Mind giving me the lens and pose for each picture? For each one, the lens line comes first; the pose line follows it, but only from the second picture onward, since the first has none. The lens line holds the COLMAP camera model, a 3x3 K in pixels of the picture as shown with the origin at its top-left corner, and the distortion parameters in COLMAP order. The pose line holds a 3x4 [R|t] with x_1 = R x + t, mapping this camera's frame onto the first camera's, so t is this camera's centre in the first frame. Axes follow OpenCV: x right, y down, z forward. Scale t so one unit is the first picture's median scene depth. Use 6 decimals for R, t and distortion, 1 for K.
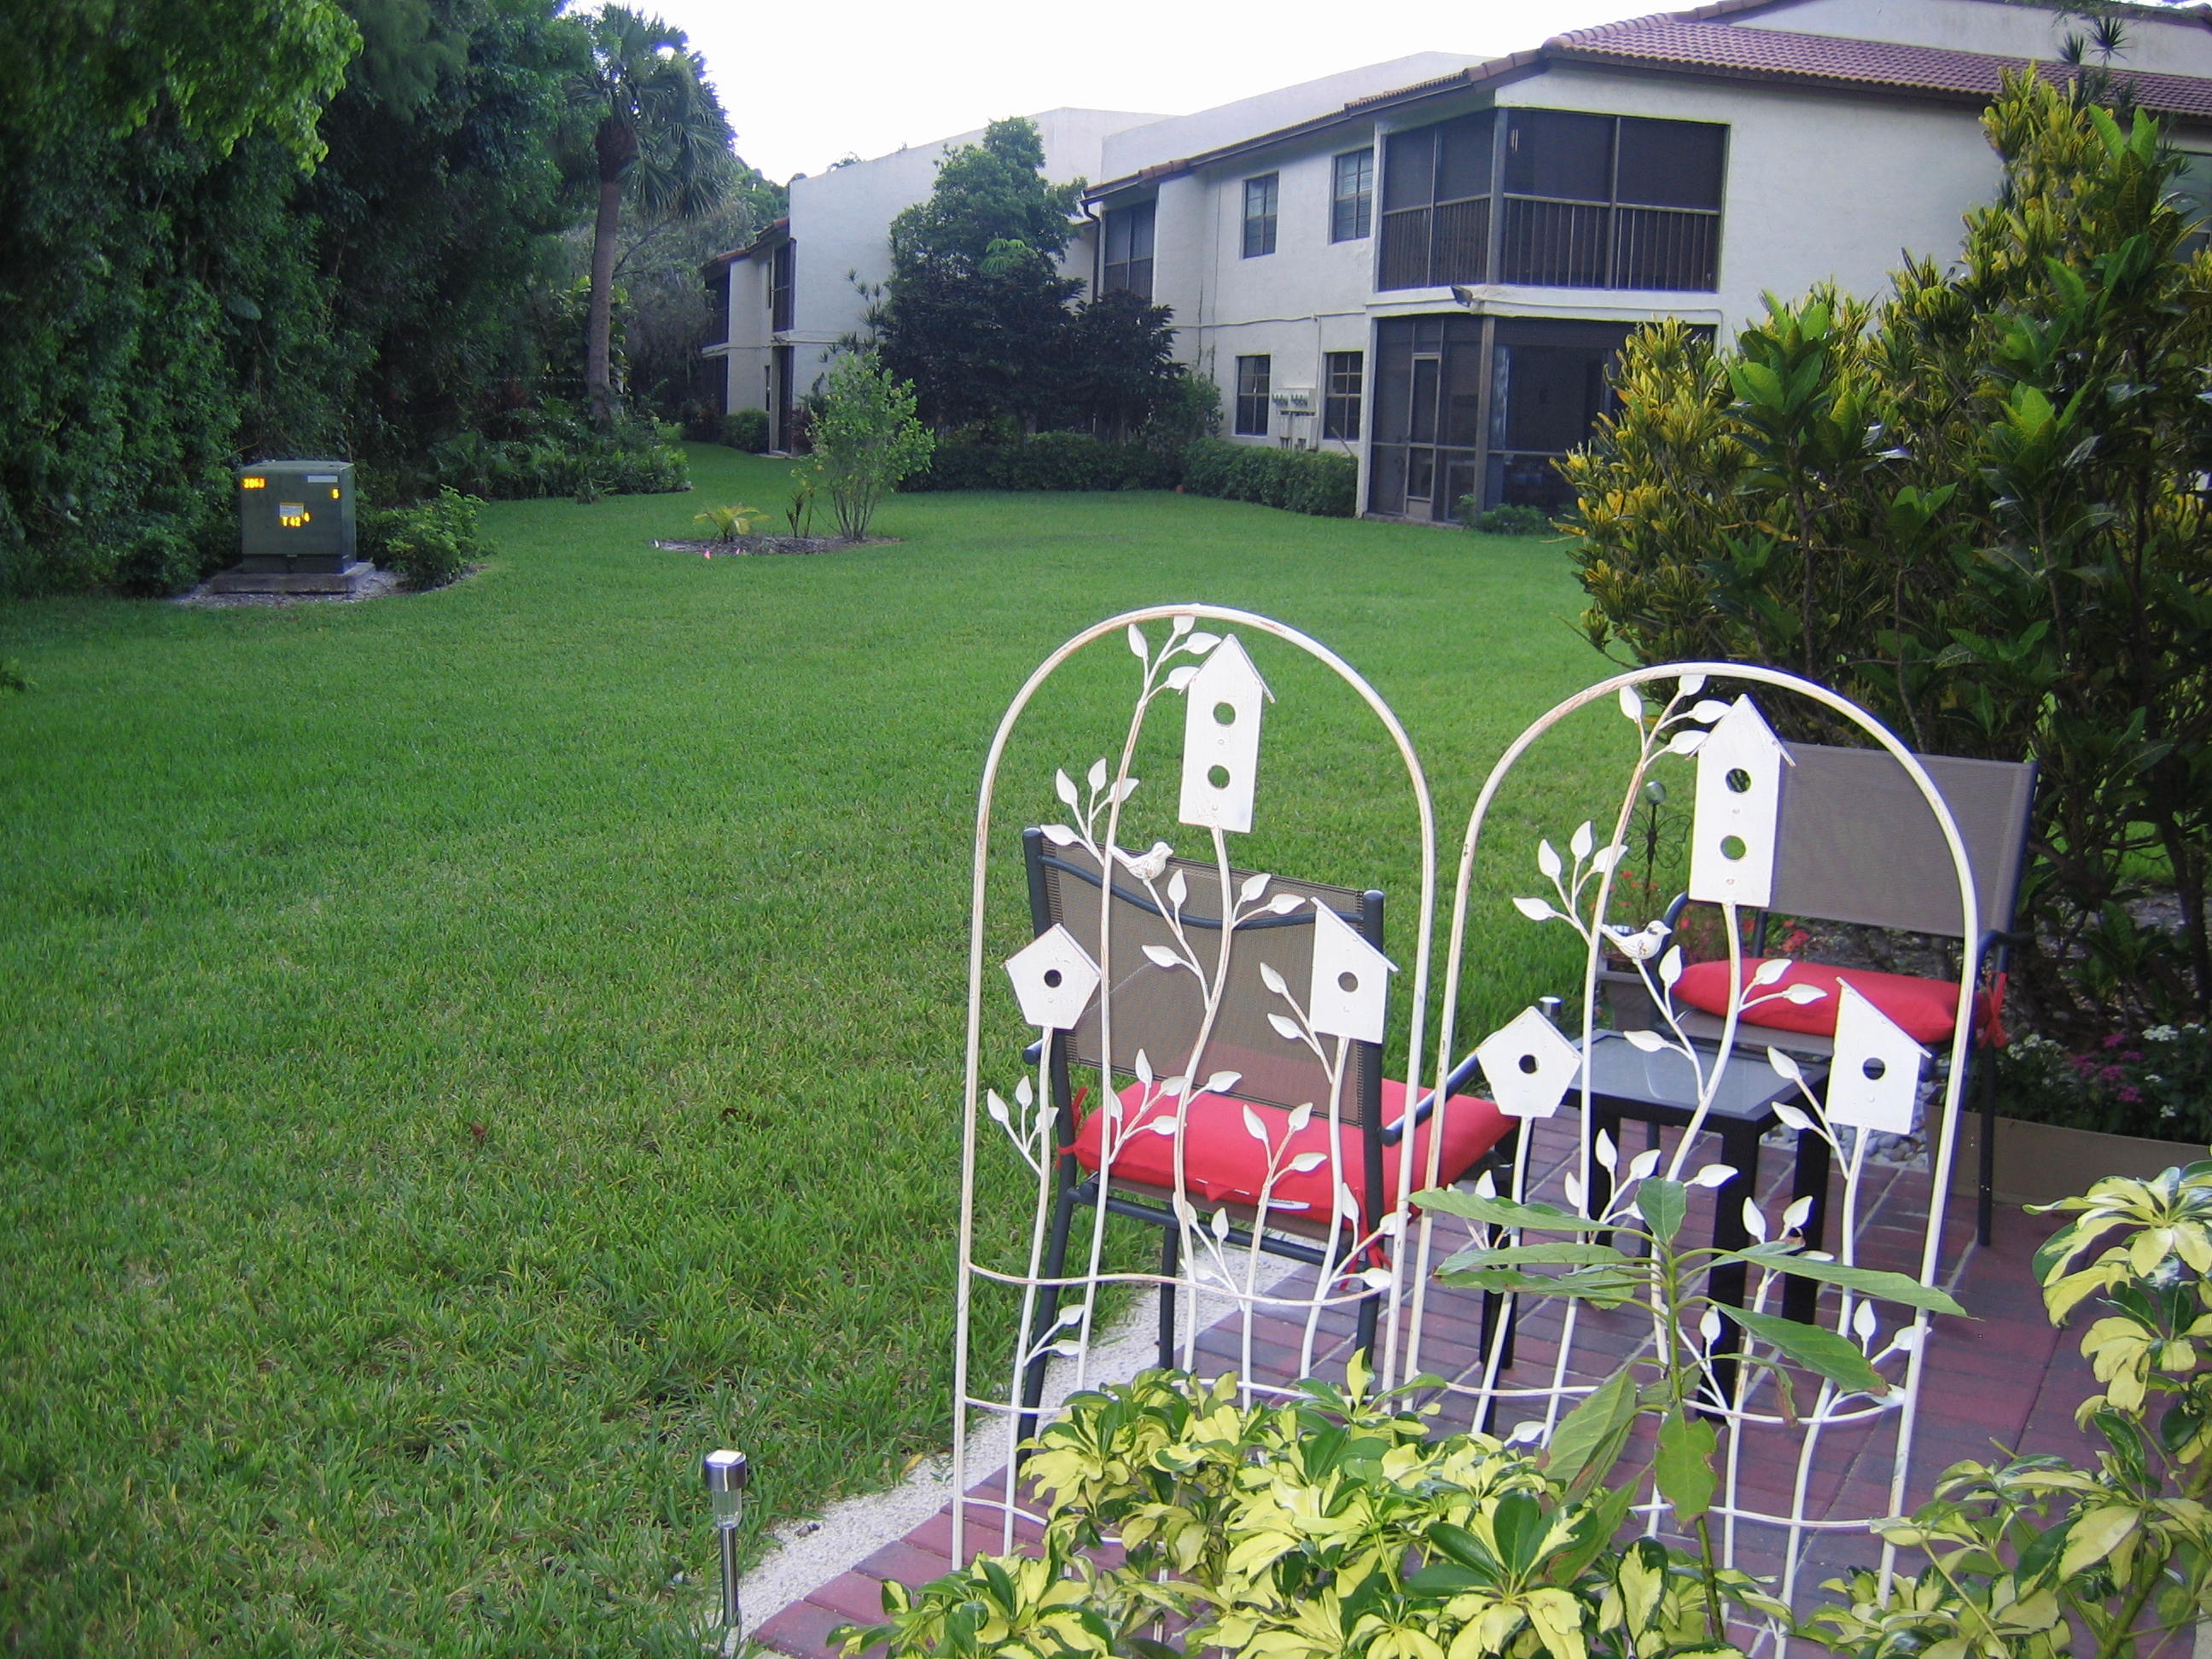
lens RADIAL K [[2418.9, 0, 1099.3], [0, 2418.9, 823.5], [0, 0, 1]] dist [-0.138358, 0.118194]
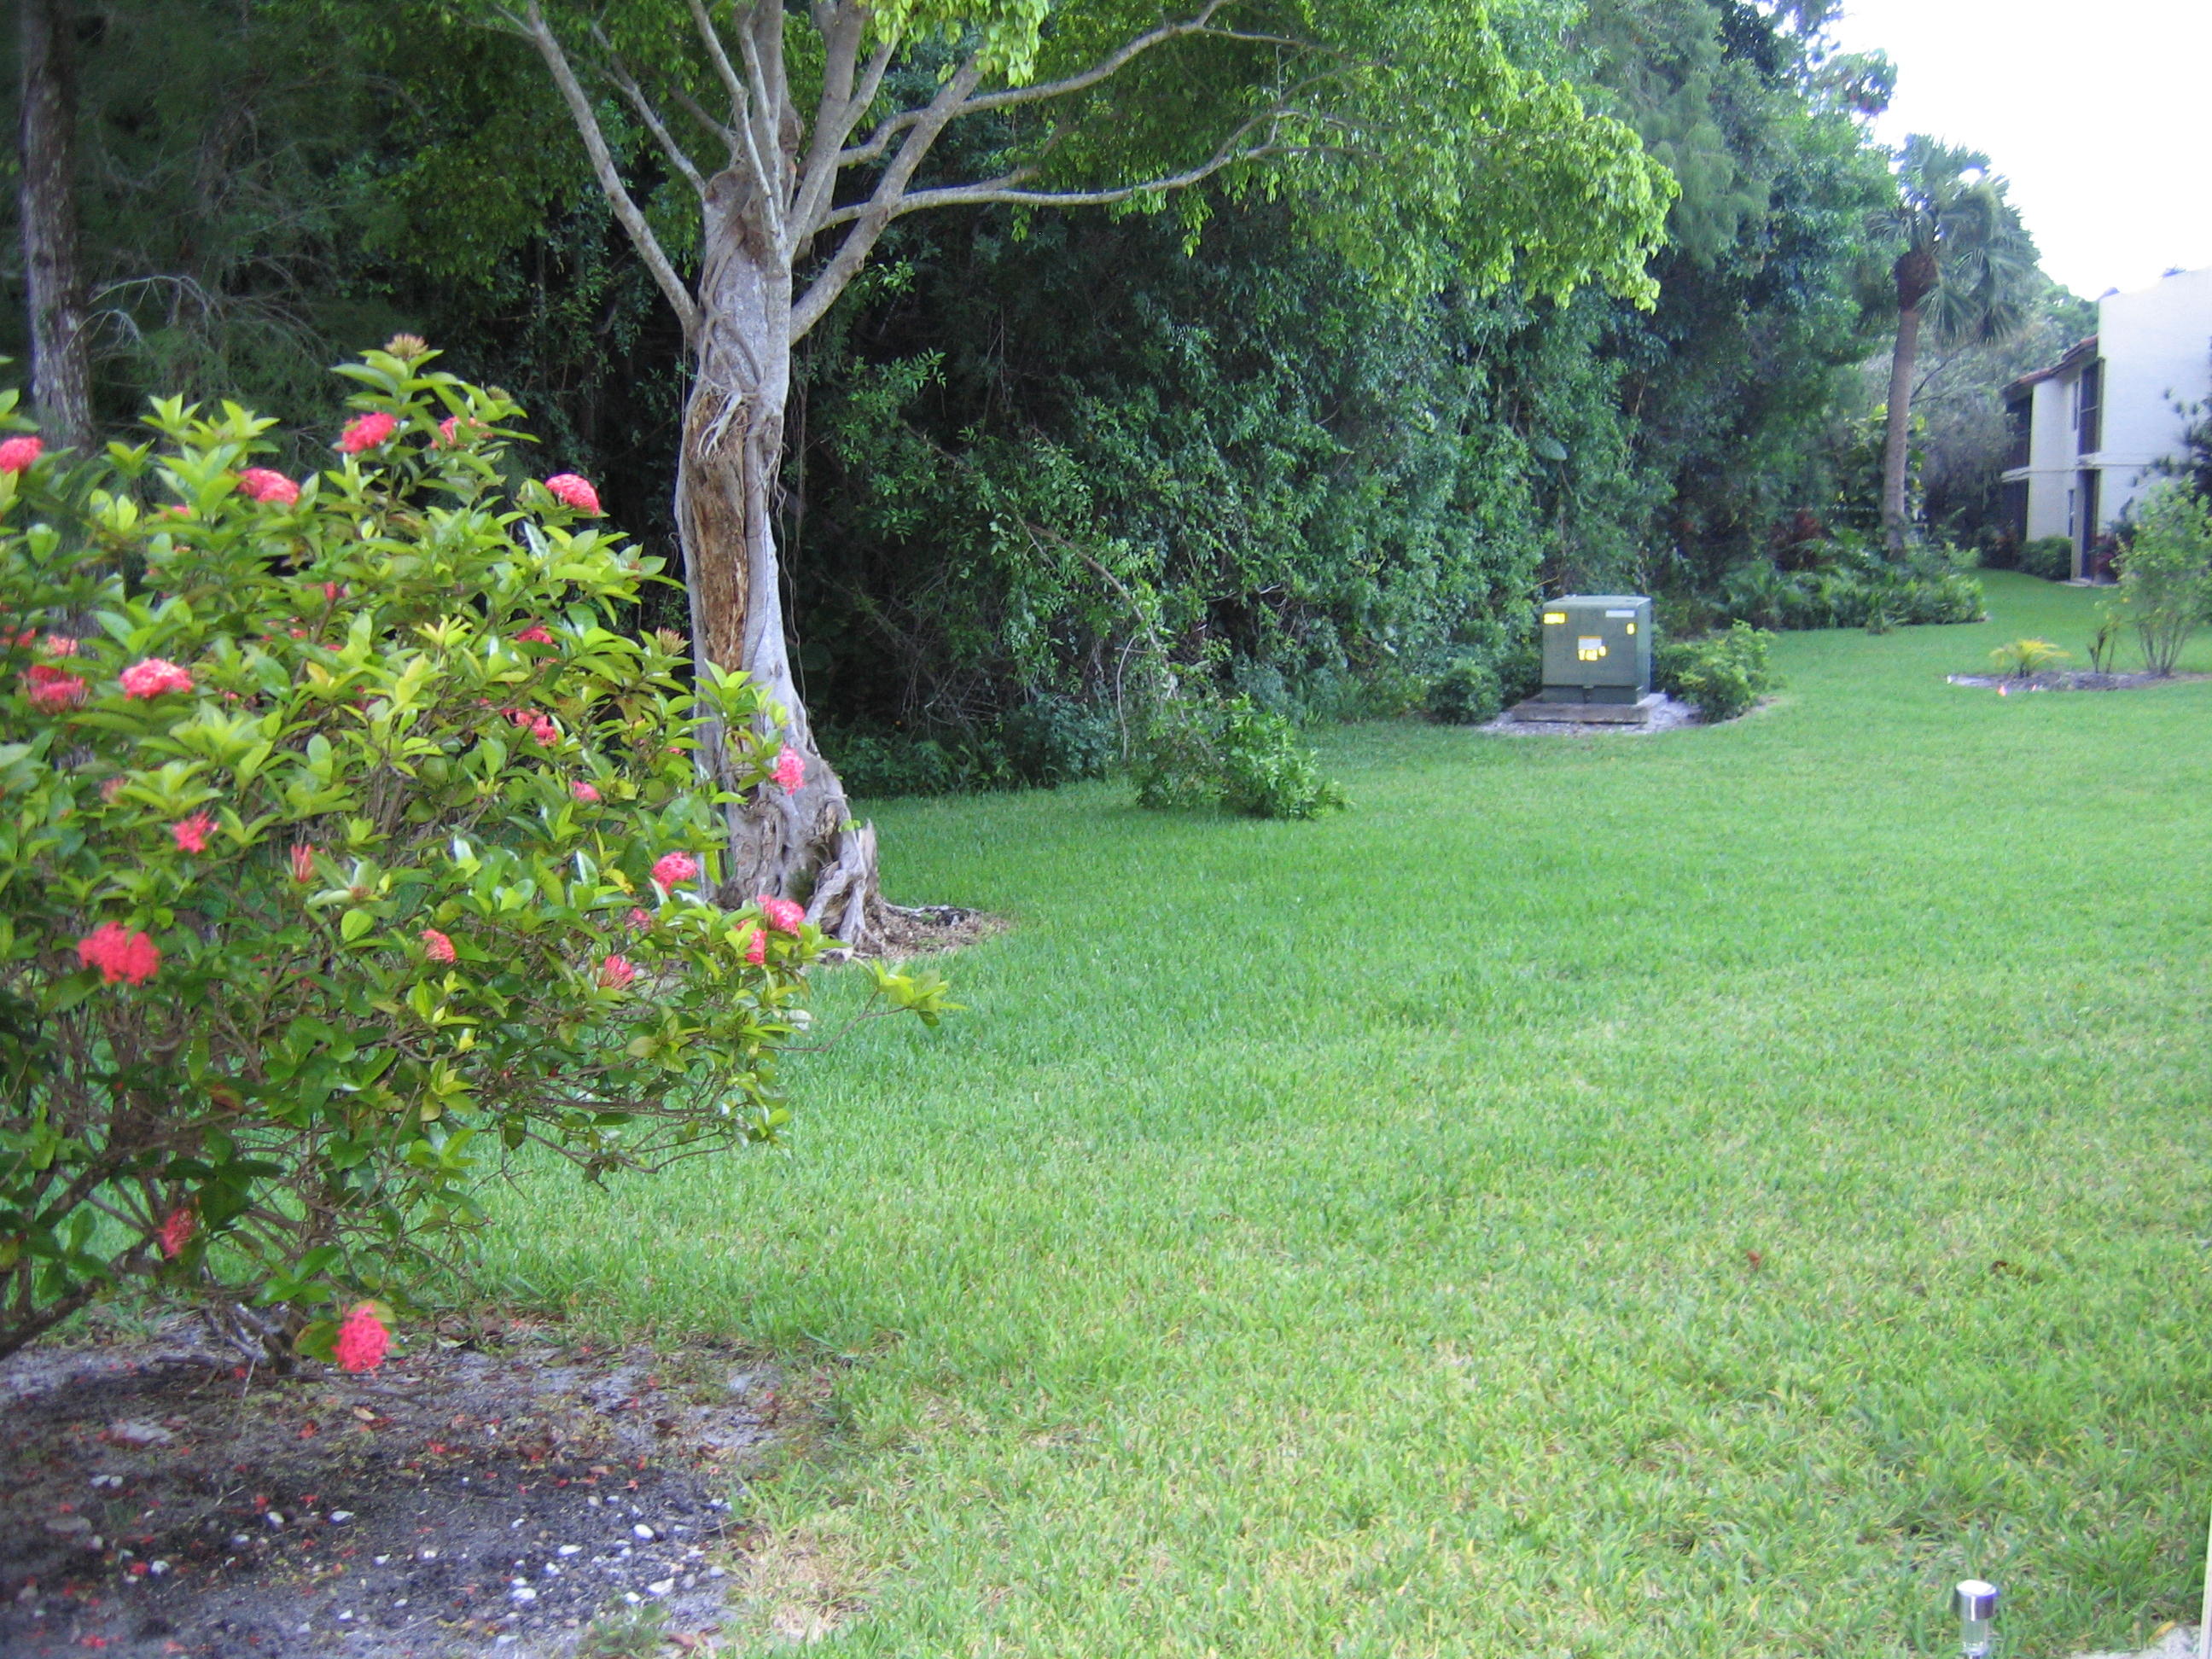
lens RADIAL K [[2418.9, 0, 1099.3], [0, 2418.9, 823.5], [0, 0, 1]] dist [-0.138358, 0.118194]
pose [[0.866349, 0.030556, -0.498503, 0.005776], [-0.056356, 0.997733, -0.036784, -0.004635], [0.496249, 0.059961, 0.866107, -0.039763]]
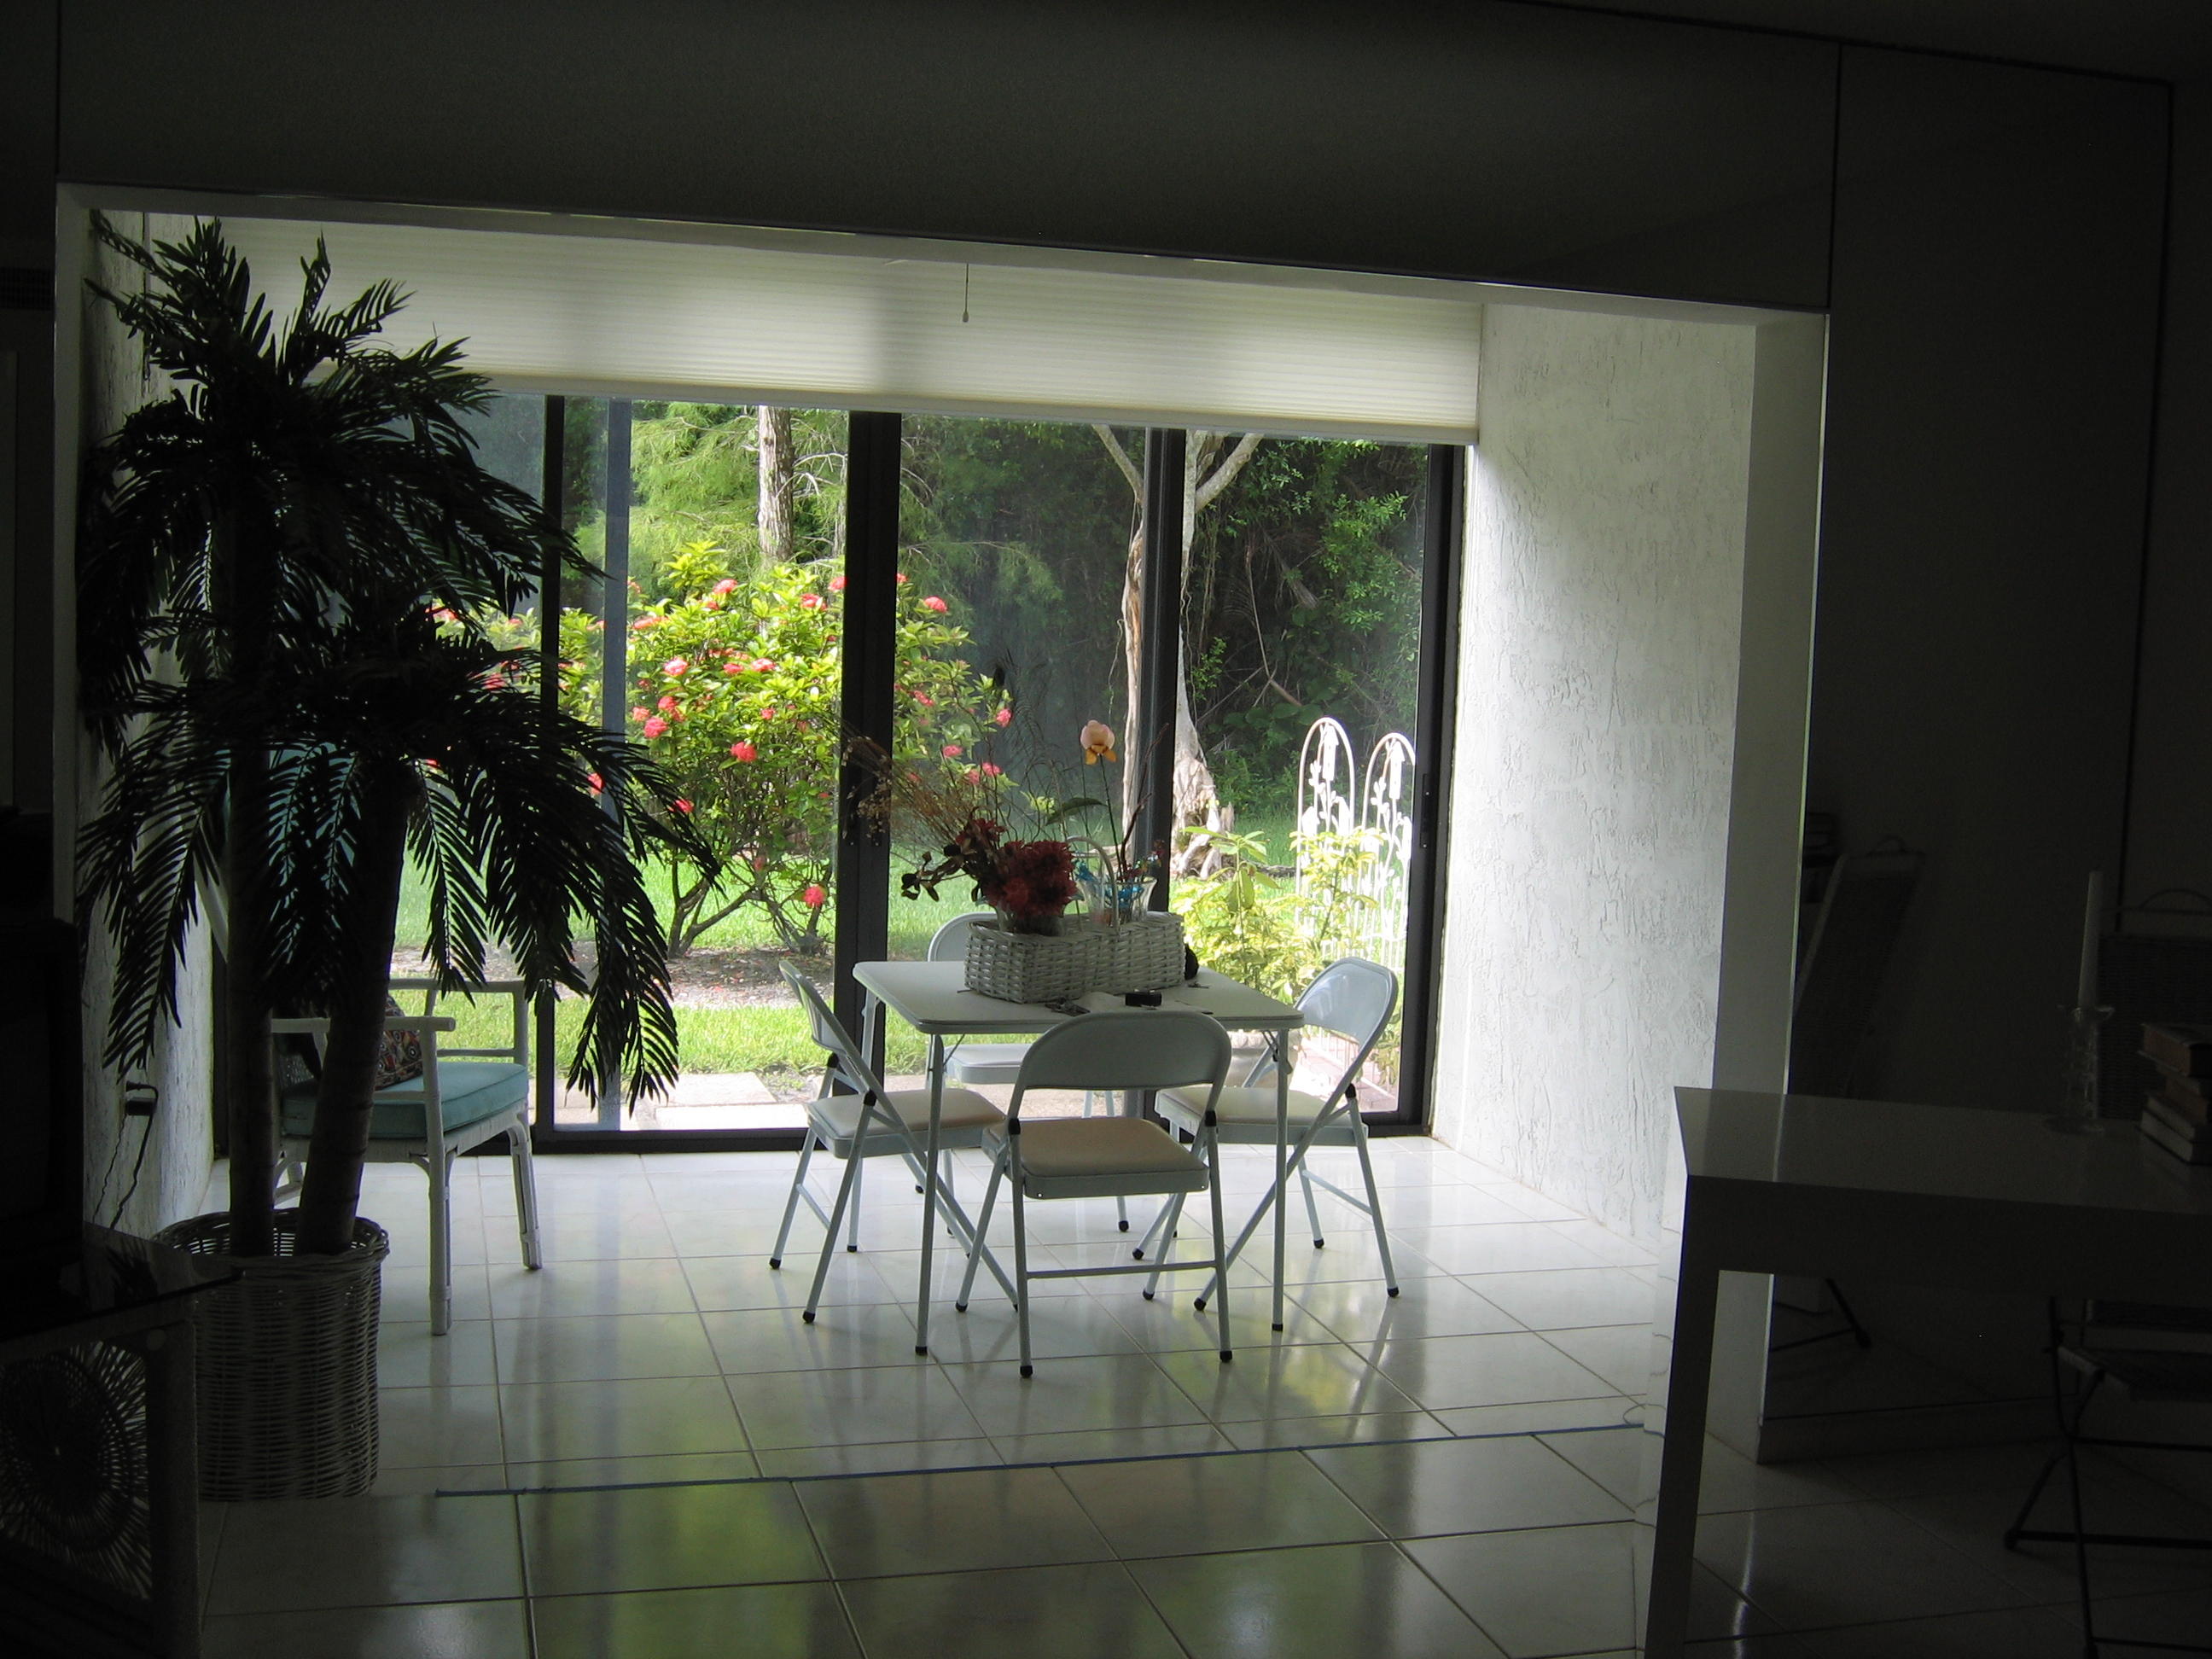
lens RADIAL K [[2418.9, 0, 1099.3], [0, 2418.9, 823.5], [0, 0, 1]] dist [-0.138358, 0.118194]
pose [[0.686784, 0.059779, -0.724399, 0.665565], [-0.132925, 0.990135, -0.044315, 0.075136], [0.714604, 0.126726, 0.687955, -0.476453]]
